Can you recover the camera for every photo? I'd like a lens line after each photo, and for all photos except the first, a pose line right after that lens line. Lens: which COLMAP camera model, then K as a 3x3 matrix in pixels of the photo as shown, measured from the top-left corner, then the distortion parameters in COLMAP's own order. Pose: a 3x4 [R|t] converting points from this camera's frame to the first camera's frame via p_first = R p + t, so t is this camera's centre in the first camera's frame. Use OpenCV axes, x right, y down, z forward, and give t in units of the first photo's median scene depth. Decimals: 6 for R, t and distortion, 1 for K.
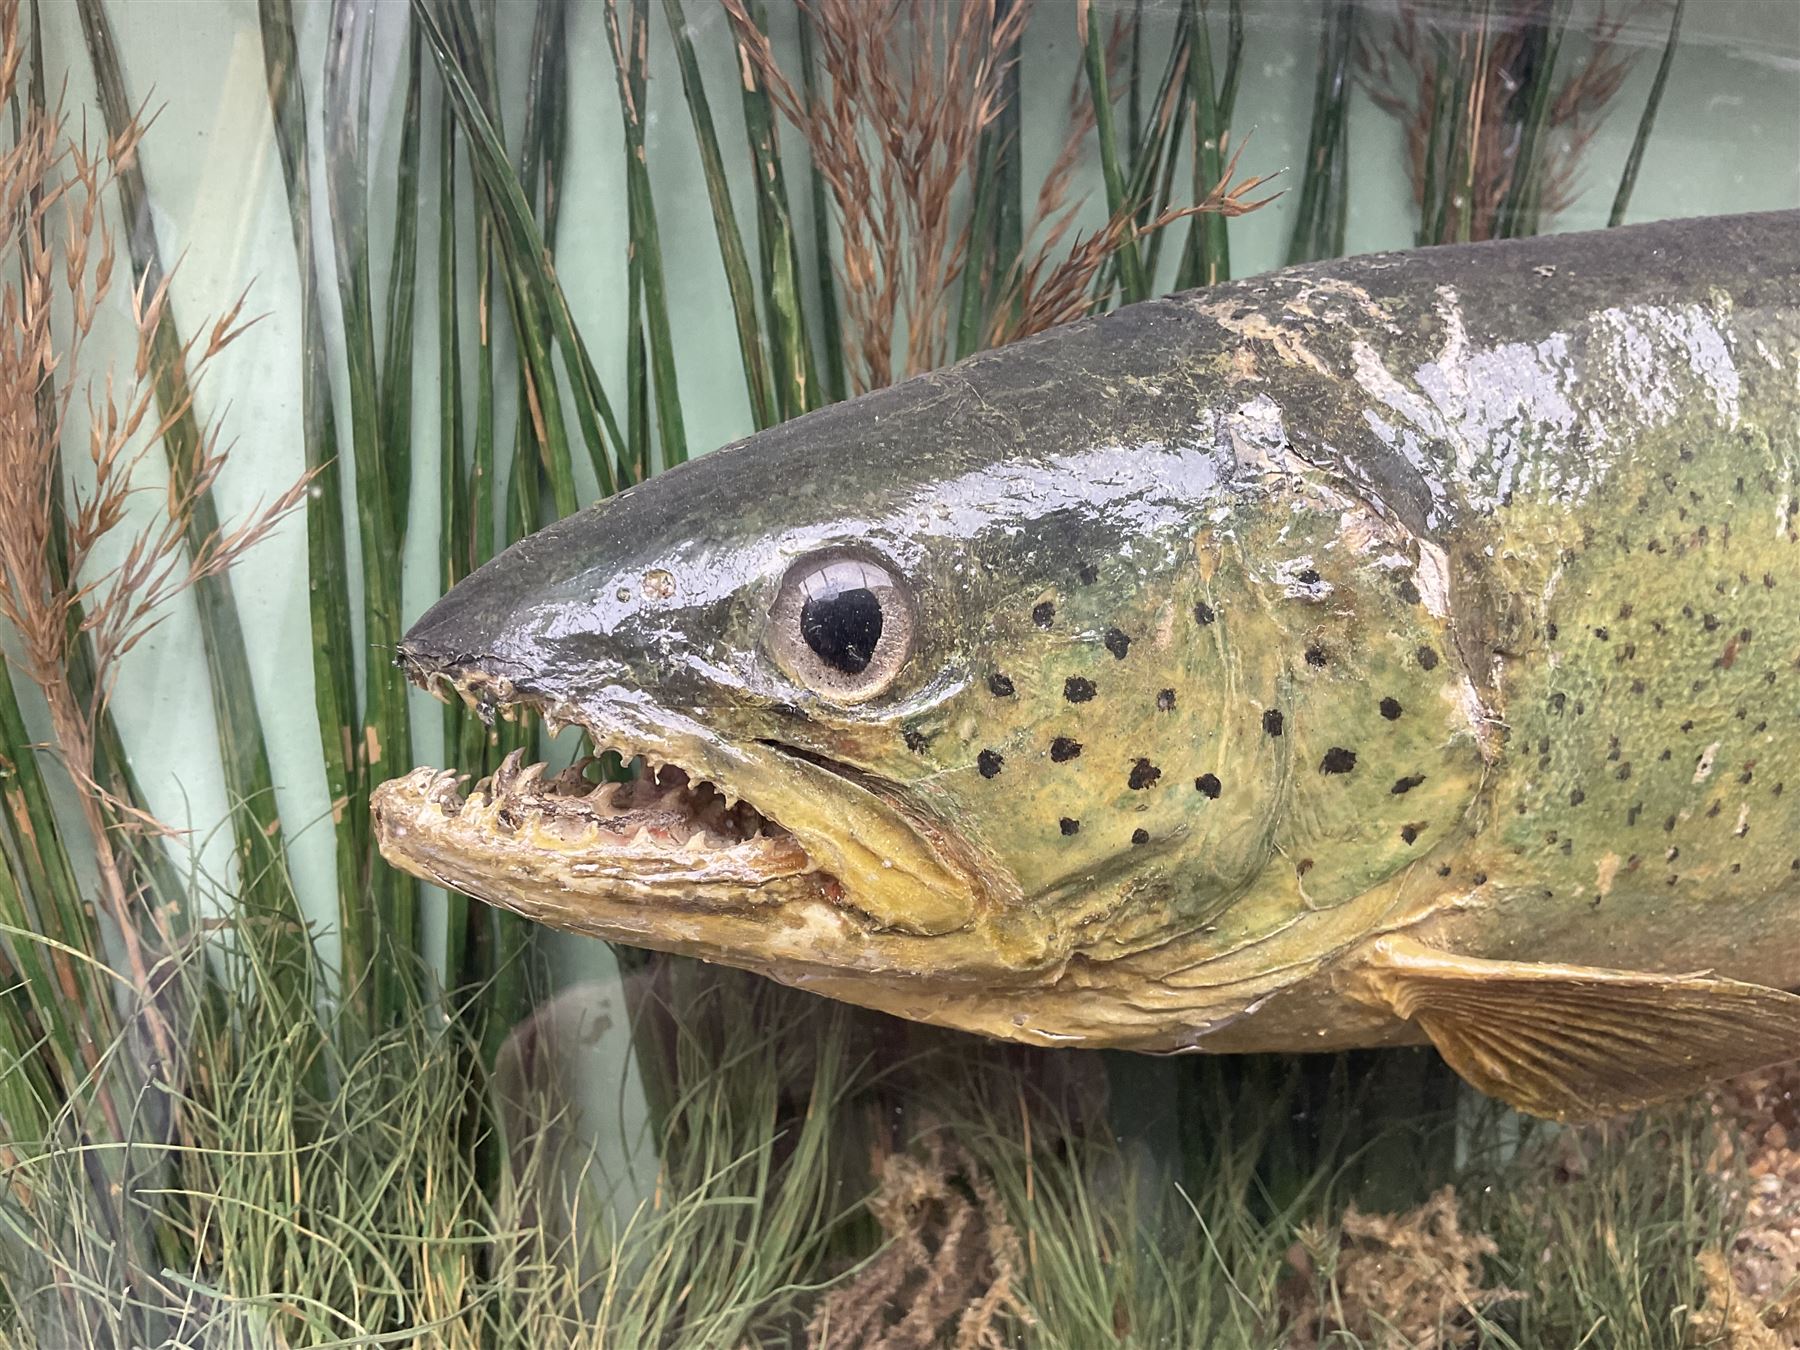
lens RADIAL K [[1454.5, 0, 907.5], [0, 1454.5, 649.5], [0, 0, 1]] dist [0.082524, -0.174755]
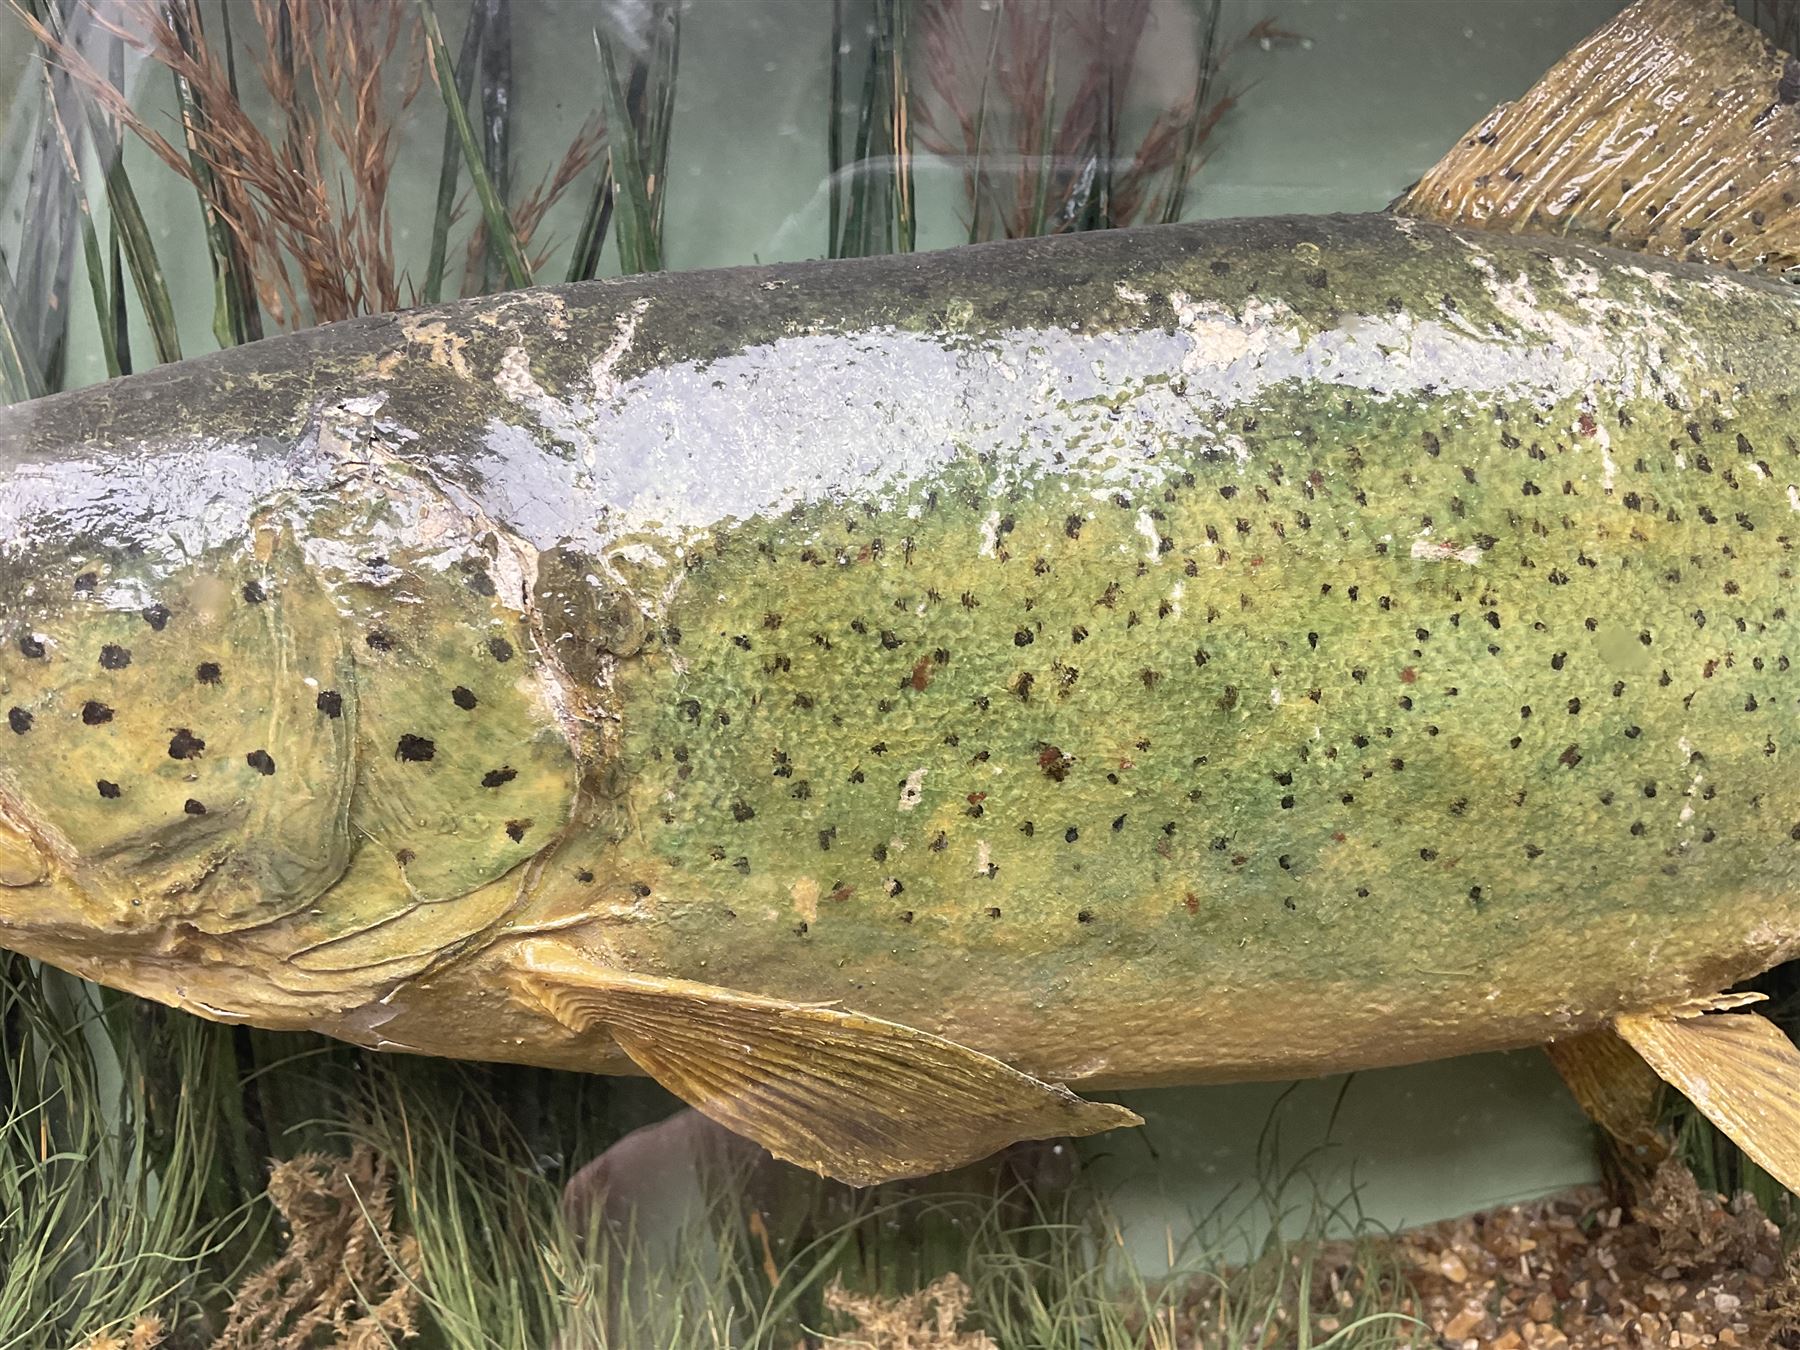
lens RADIAL K [[1454.5, 0, 907.5], [0, 1454.5, 649.5], [0, 0, 1]] dist [0.082524, -0.174755]
pose [[0.977916, 0.040142, -0.205106, 0.787470], [-0.055526, 0.996014, -0.069807, 0.056617], [0.201486, 0.079654, 0.976247, 0.071906]]
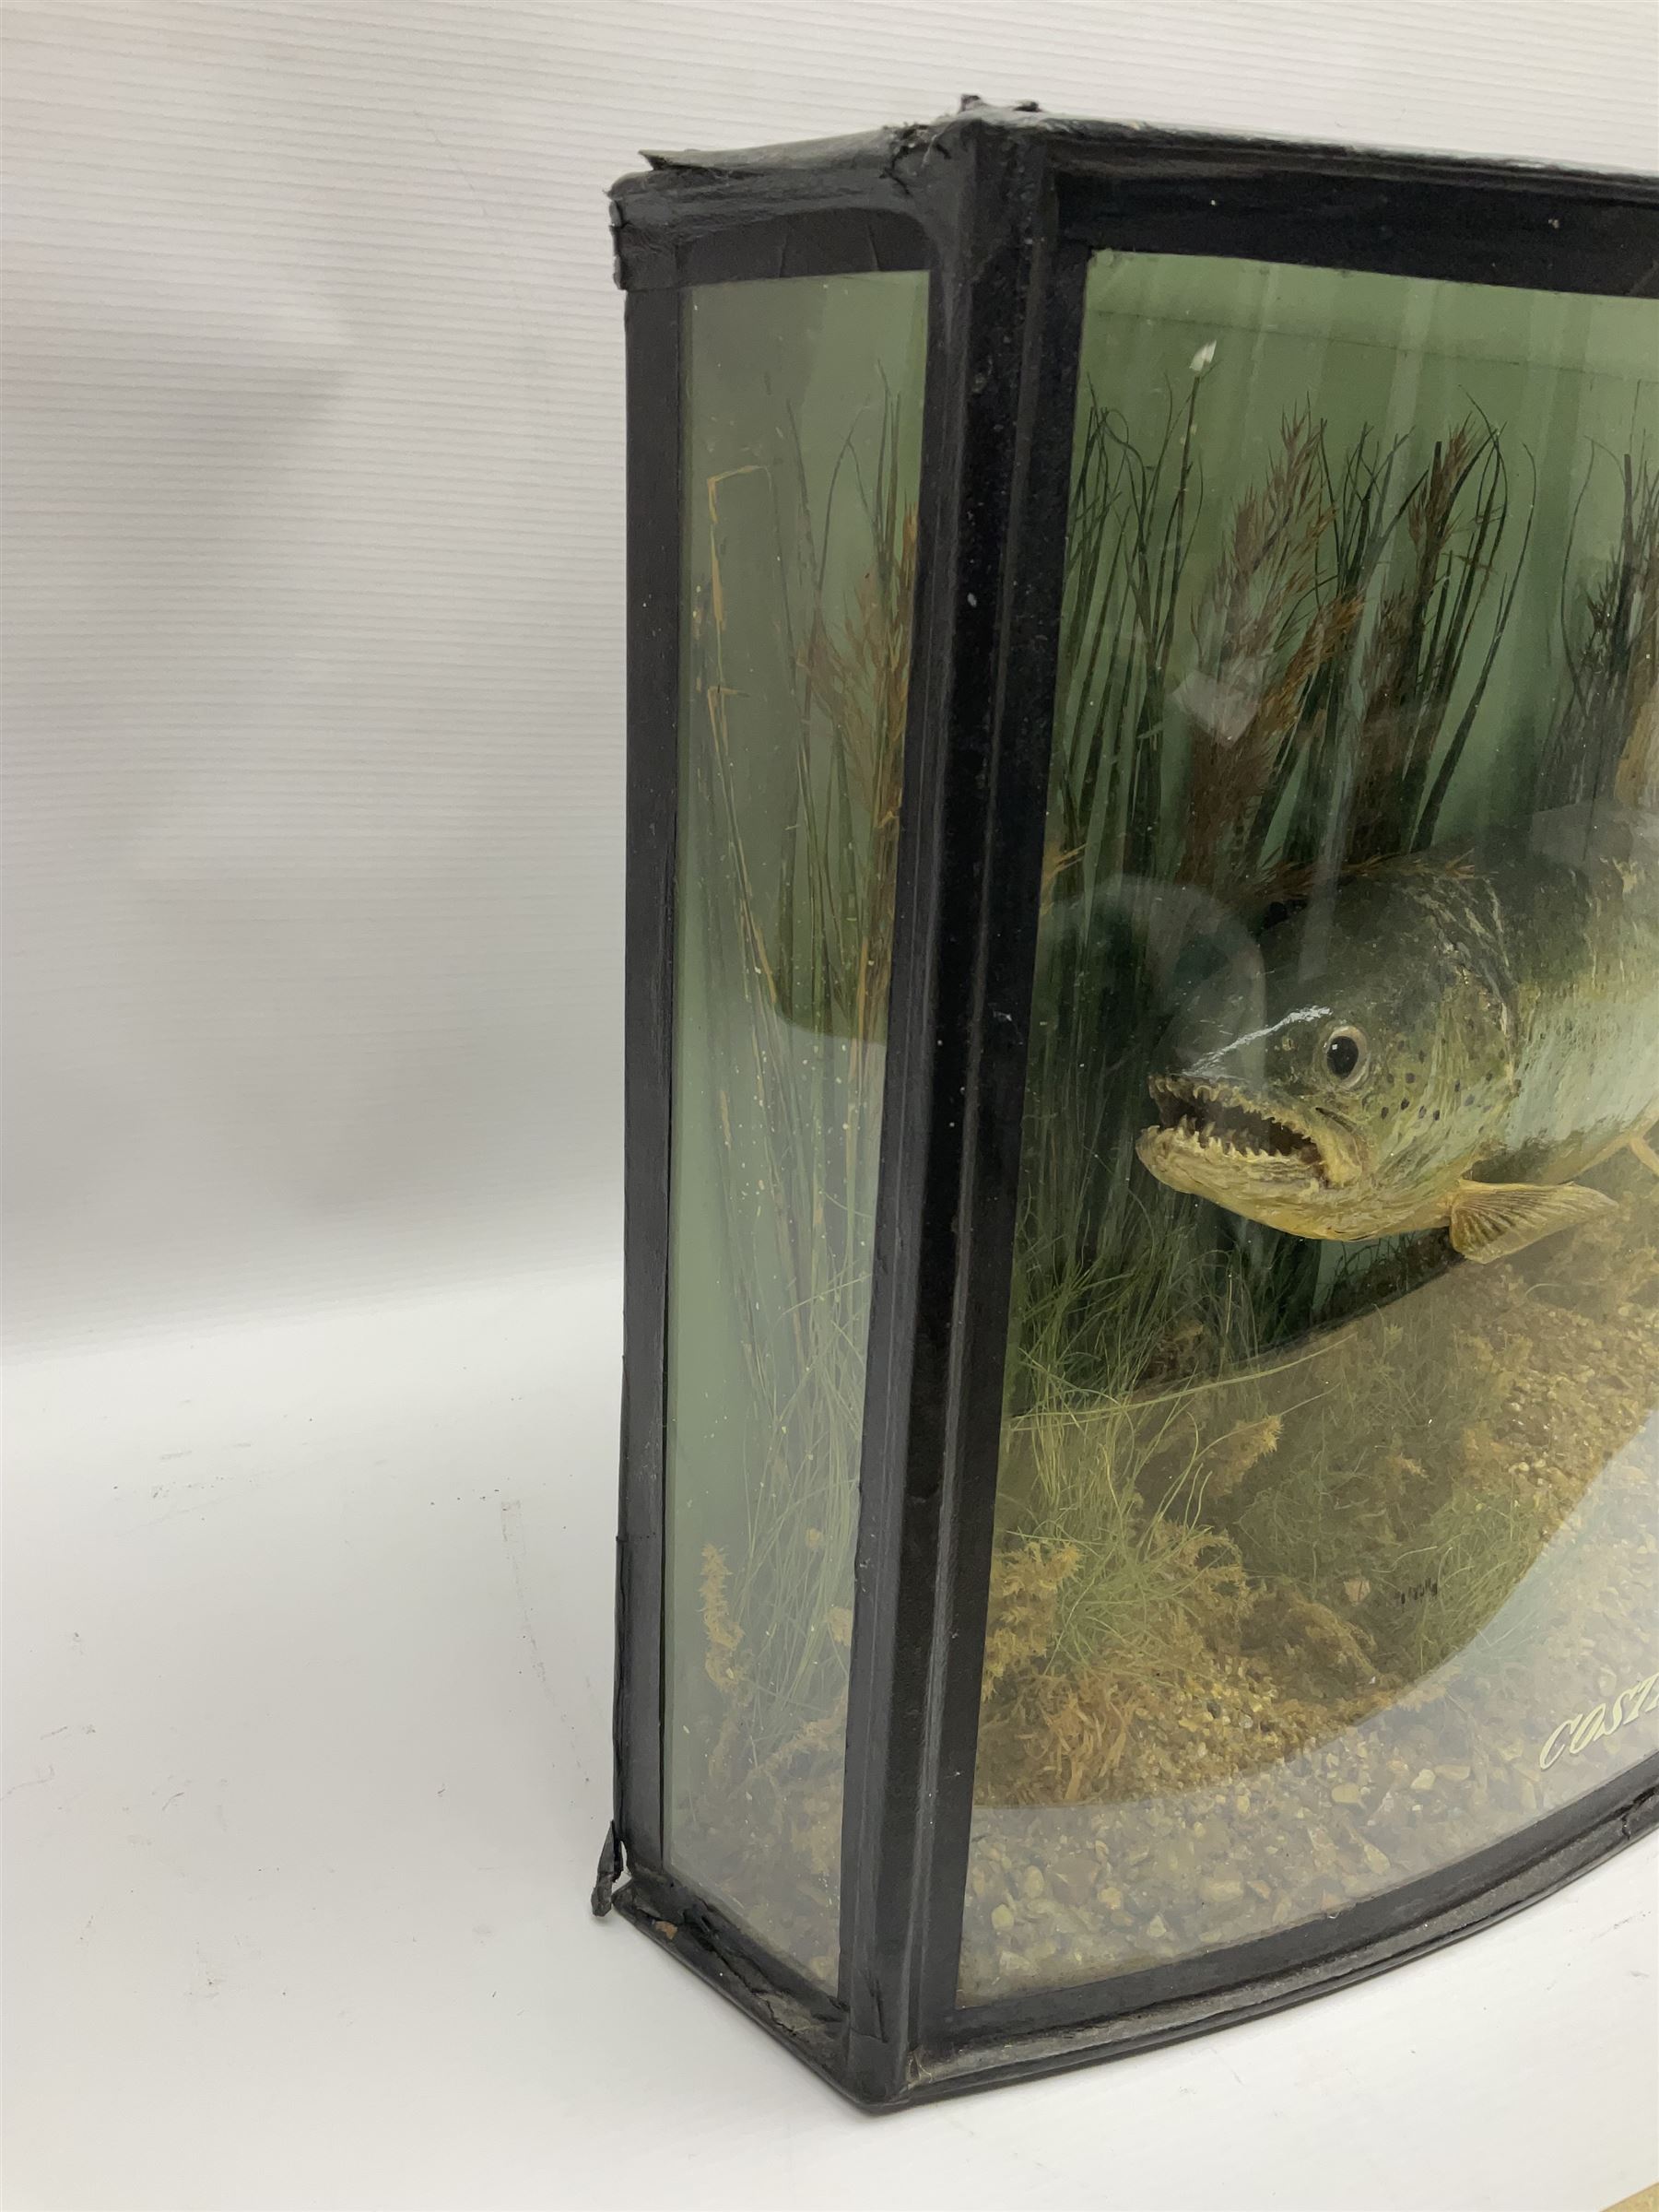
lens RADIAL K [[1786.1, 0, 829.5], [0, 1786.1, 1106.0], [0, 0, 1]] dist [0.105943, -0.224627]
pose [[0.904581, -0.057686, 0.422381, -1.677879], [0.016729, 0.994843, 0.100042, -0.200037], [-0.425973, -0.083430, 0.900881, -1.026532]]
